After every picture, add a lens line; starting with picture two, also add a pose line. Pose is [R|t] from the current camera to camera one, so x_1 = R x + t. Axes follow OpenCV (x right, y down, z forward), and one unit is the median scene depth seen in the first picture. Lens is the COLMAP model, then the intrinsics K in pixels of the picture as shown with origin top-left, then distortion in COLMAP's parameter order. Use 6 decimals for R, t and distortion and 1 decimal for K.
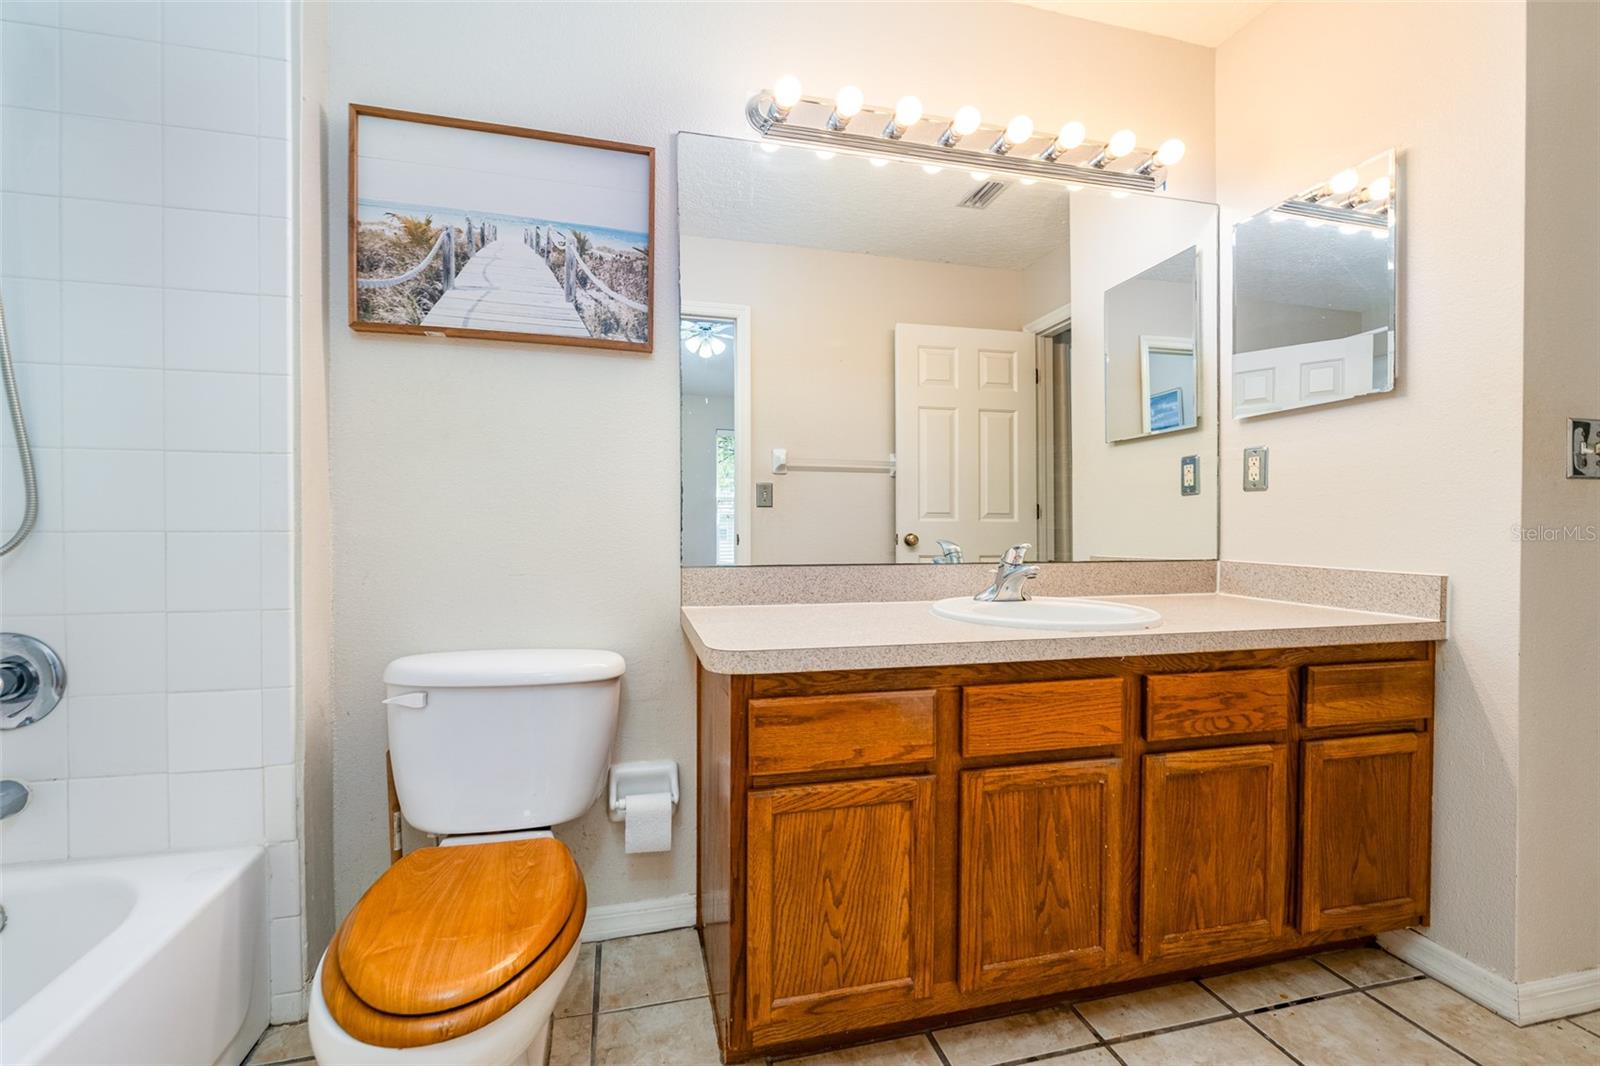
lens RADIAL K [[647.2, 0, 798.8], [0, 647.2, 544.6], [0, 0, 1]] dist [-0.001109, 0.000490]
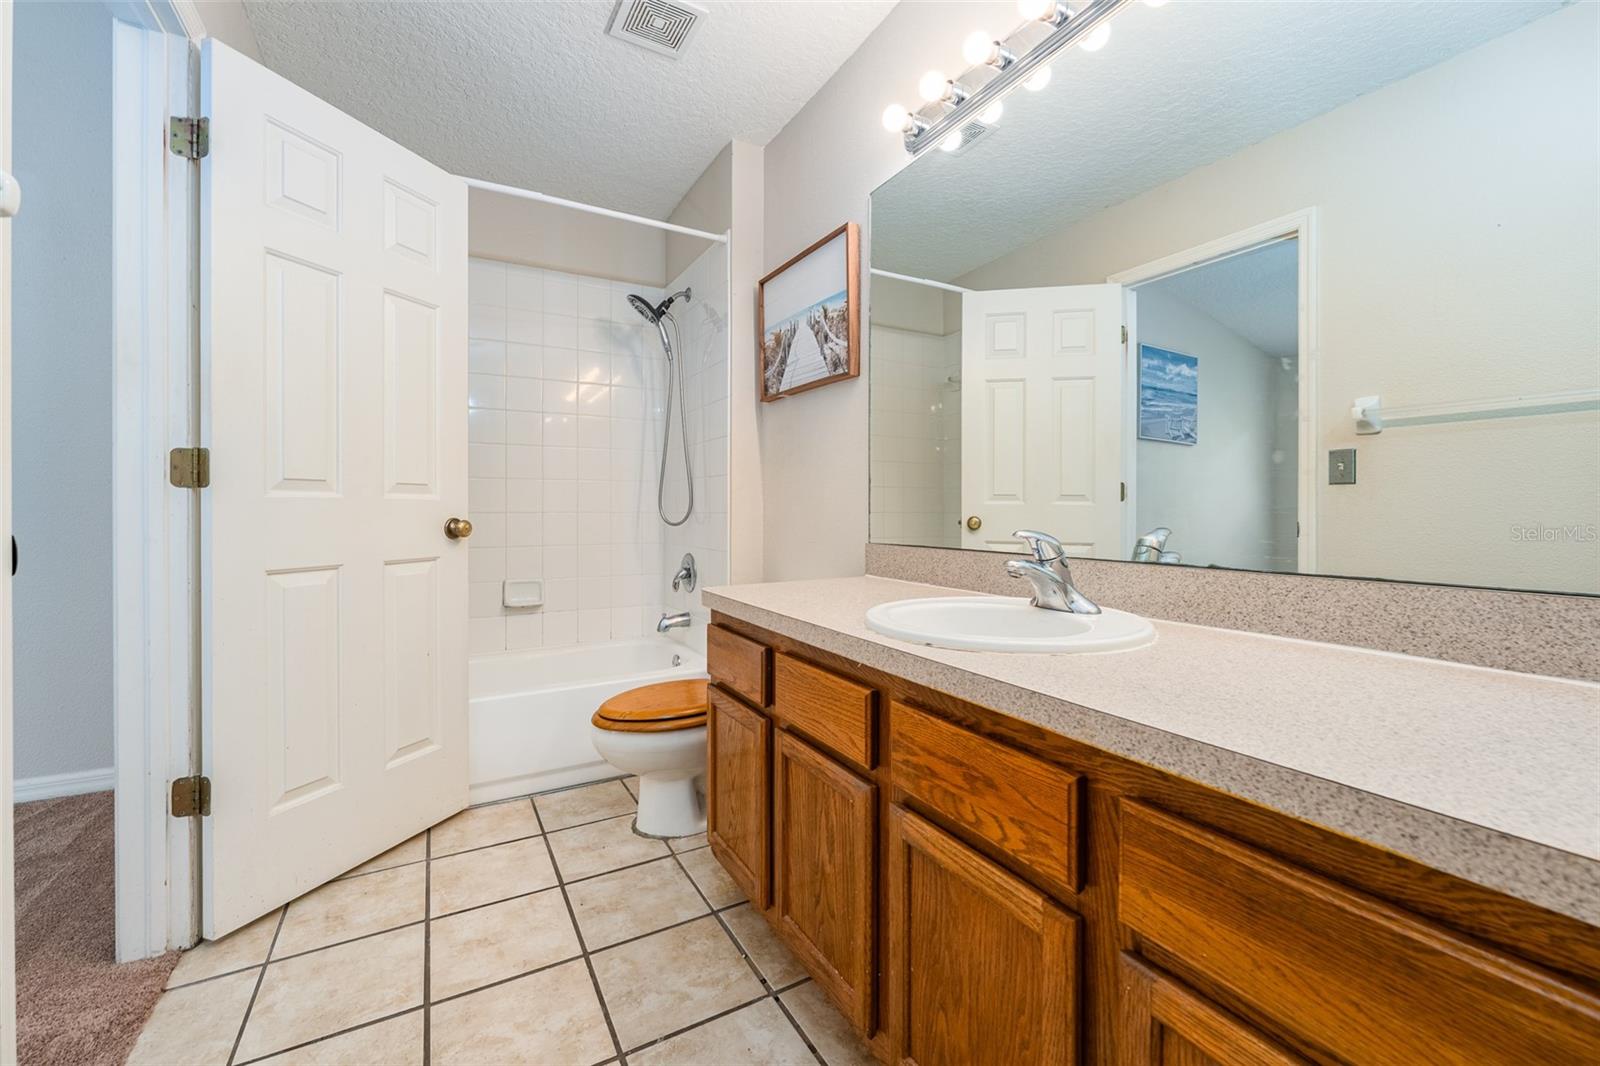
lens RADIAL K [[647.2, 0, 788.7], [0, 647.2, 524.3], [0, 0, 1]] dist [-0.001109, 0.000490]
pose [[0.274040, 0.019098, -0.961529, 1.199910], [-0.025583, 0.999594, 0.012563, -0.015344], [0.961378, 0.021156, 0.274417, 0.630820]]
